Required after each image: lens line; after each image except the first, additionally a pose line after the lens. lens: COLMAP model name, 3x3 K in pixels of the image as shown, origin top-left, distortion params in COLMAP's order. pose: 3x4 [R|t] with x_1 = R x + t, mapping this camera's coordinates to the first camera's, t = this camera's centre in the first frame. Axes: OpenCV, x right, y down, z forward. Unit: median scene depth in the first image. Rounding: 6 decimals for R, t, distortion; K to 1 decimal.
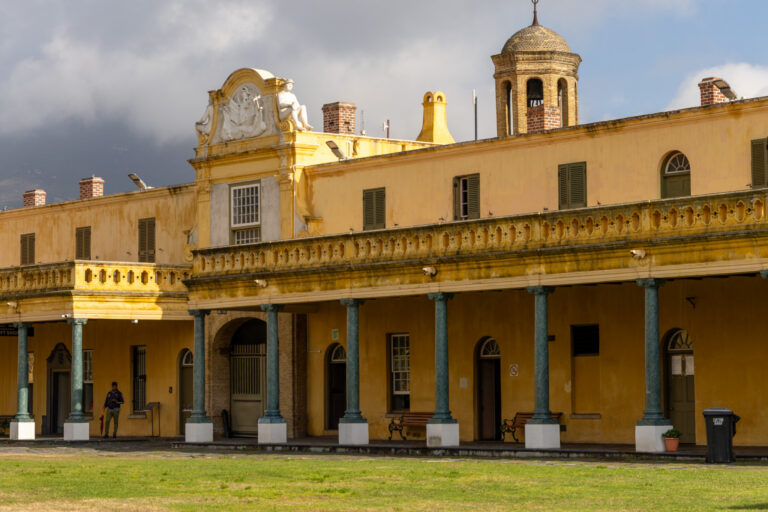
lens RADIAL K [[1824.8, 0, 384.0], [0, 1824.8, 255.8], [0, 0, 1]] dist [-0.074935, 0.000000]
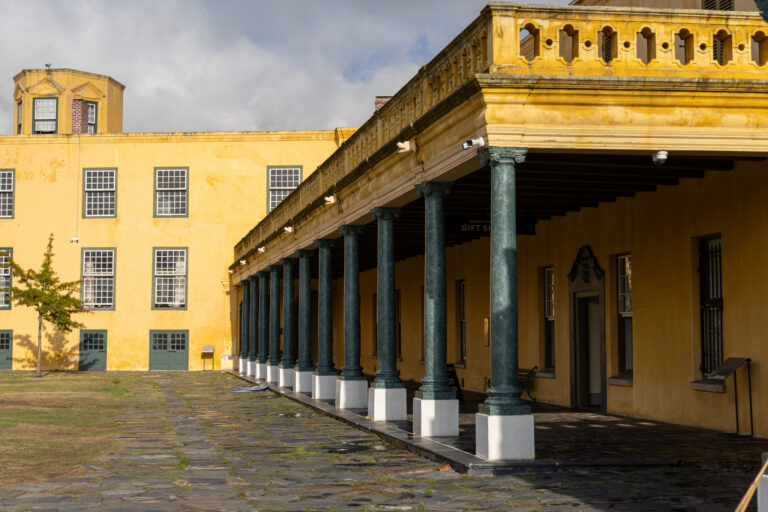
lens RADIAL K [[1112.0, 0, 385.2], [0, 1112.0, 255.9], [0, 0, 1]] dist [0.041333, 0.000000]
pose [[0.874392, -0.024624, -0.484594, -0.073183], [0.030401, 0.999530, 0.004064, 0.054957], [0.484266, -0.018286, 0.874730, 0.765885]]
